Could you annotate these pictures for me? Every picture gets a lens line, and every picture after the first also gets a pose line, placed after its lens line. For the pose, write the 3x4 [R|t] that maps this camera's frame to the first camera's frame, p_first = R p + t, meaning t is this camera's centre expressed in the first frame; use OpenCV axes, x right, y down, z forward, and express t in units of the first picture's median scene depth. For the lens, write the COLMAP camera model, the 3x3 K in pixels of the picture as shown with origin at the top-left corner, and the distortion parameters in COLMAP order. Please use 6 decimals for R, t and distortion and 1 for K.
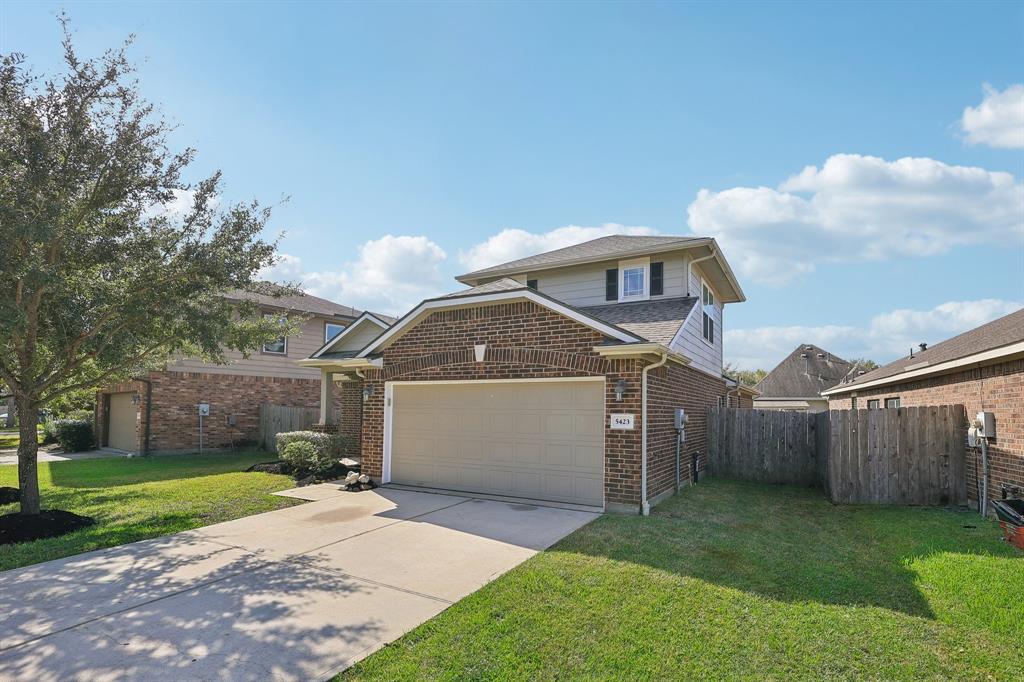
lens RADIAL K [[492.8, 0, 513.3], [0, 492.8, 339.5], [0, 0, 1]] dist [-0.002390, -0.000187]
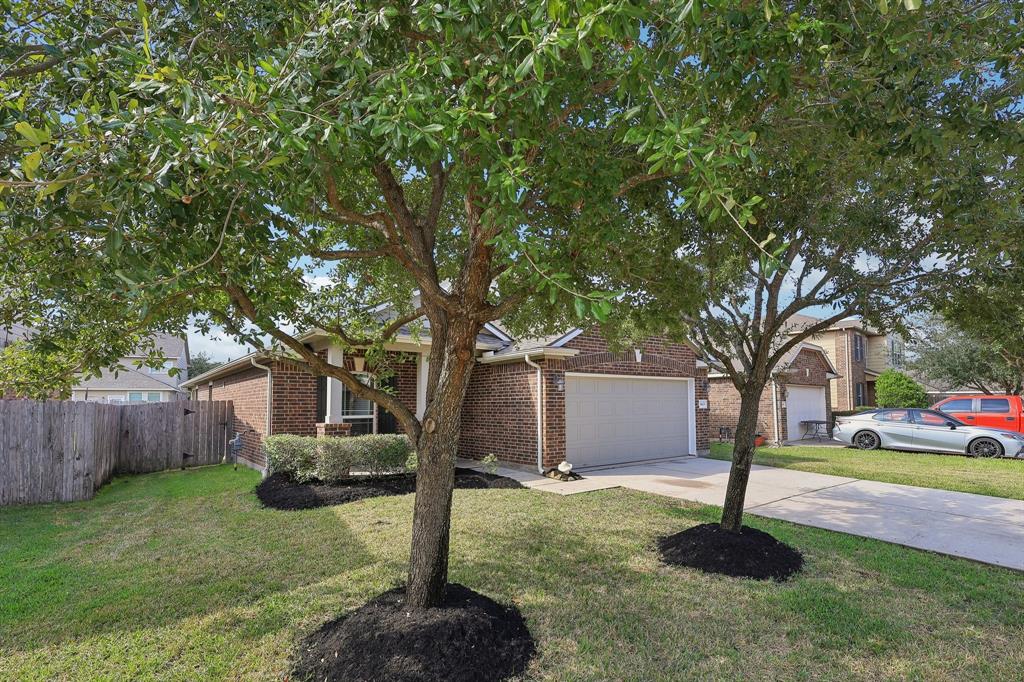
lens RADIAL K [[492.8, 0, 513.3], [0, 492.8, 339.5], [0, 0, 1]] dist [-0.002390, -0.000187]
pose [[0.394615, 0.101955, 0.913173, -1.418985], [-0.123563, 0.990686, -0.057213, 0.101581], [-0.910501, -0.090257, 0.403537, 0.773917]]
